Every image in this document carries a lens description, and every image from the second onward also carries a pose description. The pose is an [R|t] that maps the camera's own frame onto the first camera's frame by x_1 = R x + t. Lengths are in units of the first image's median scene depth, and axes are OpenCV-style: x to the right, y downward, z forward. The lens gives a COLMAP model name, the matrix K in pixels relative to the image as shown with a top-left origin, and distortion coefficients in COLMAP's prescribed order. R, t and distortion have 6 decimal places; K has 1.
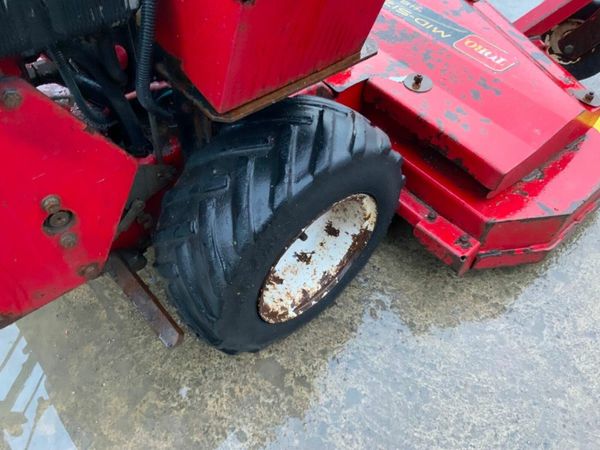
lens RADIAL K [[491.9, 0, 300.0], [0, 491.9, 225.0], [0, 0, 1]] dist [0.060041, -0.113474]
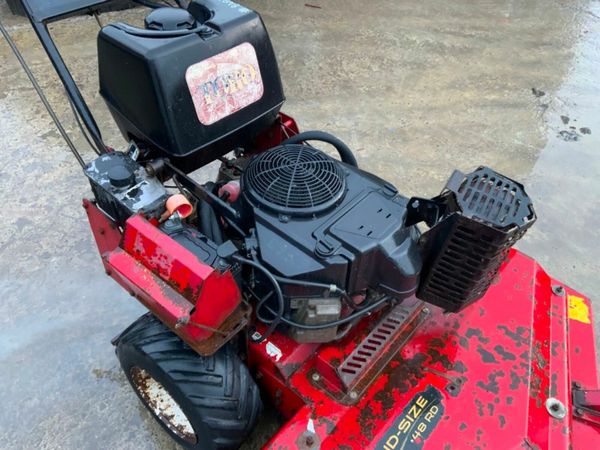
lens RADIAL K [[491.9, 0, 300.0], [0, 491.9, 225.0], [0, 0, 1]] dist [0.060041, -0.113474]
pose [[0.154727, 0.649209, -0.744706, 0.870462], [-0.791569, 0.532507, 0.299758, -1.006037], [0.591167, 0.543105, 0.596287, -0.043786]]
